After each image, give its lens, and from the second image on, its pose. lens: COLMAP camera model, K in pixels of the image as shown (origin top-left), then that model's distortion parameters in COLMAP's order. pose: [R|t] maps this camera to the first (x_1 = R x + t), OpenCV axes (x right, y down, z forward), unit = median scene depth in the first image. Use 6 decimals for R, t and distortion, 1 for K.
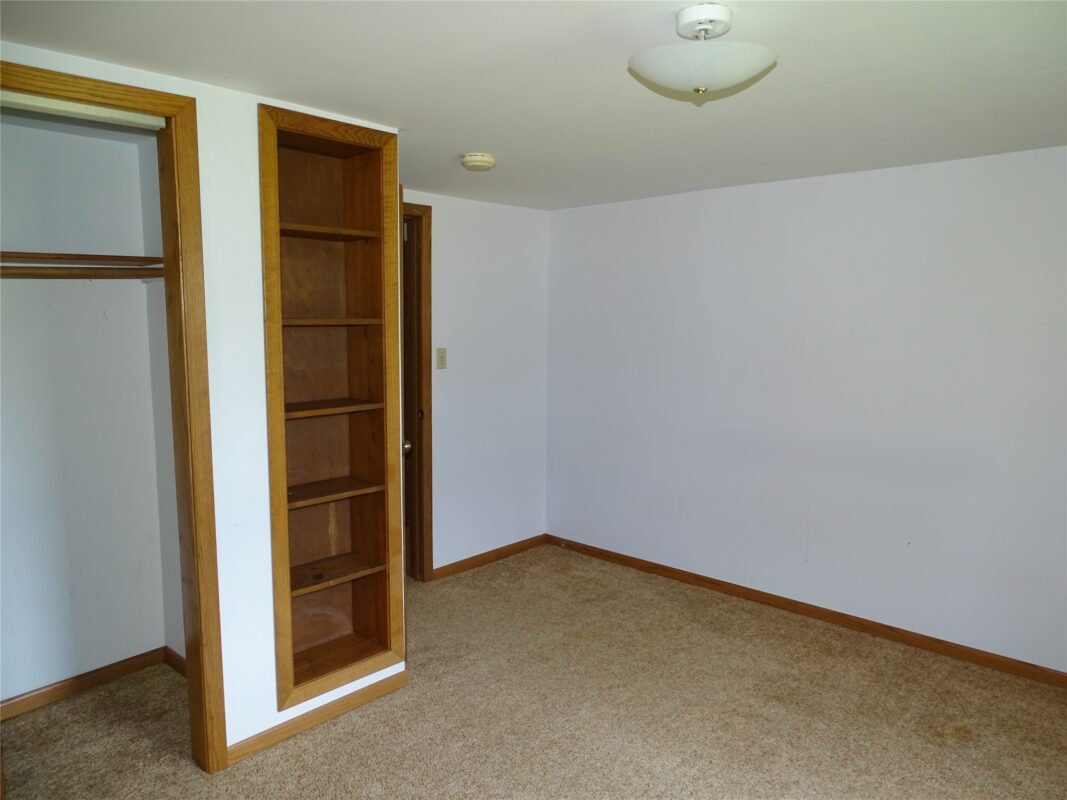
lens RADIAL K [[760.7, 0, 533.0], [0, 760.7, 395.7], [0, 0, 1]] dist [0.003788, -0.002018]
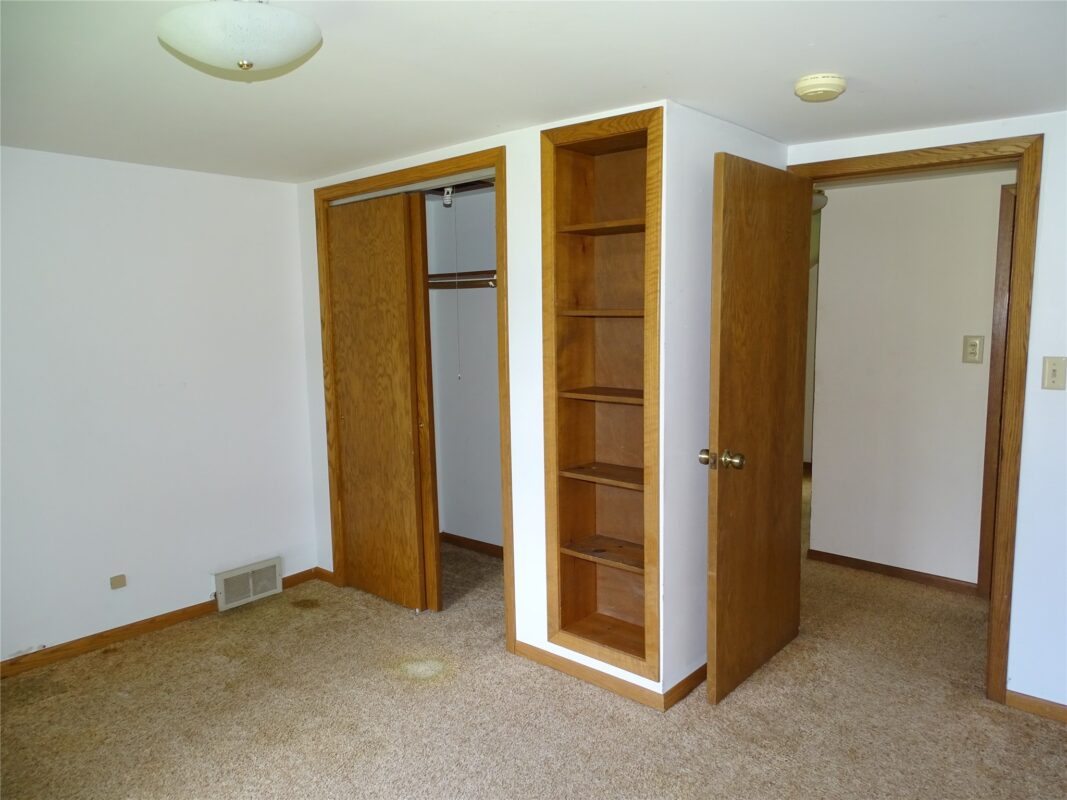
lens RADIAL K [[755.0, 0, 535.3], [0, 755.0, 406.4], [0, 0, 1]] dist [0.010385, 0.000955]
pose [[0.027358, 0.111857, -0.993348, 0.782388], [-0.108796, 0.988150, 0.108275, -0.071745], [0.993688, 0.105110, 0.039204, 0.878438]]
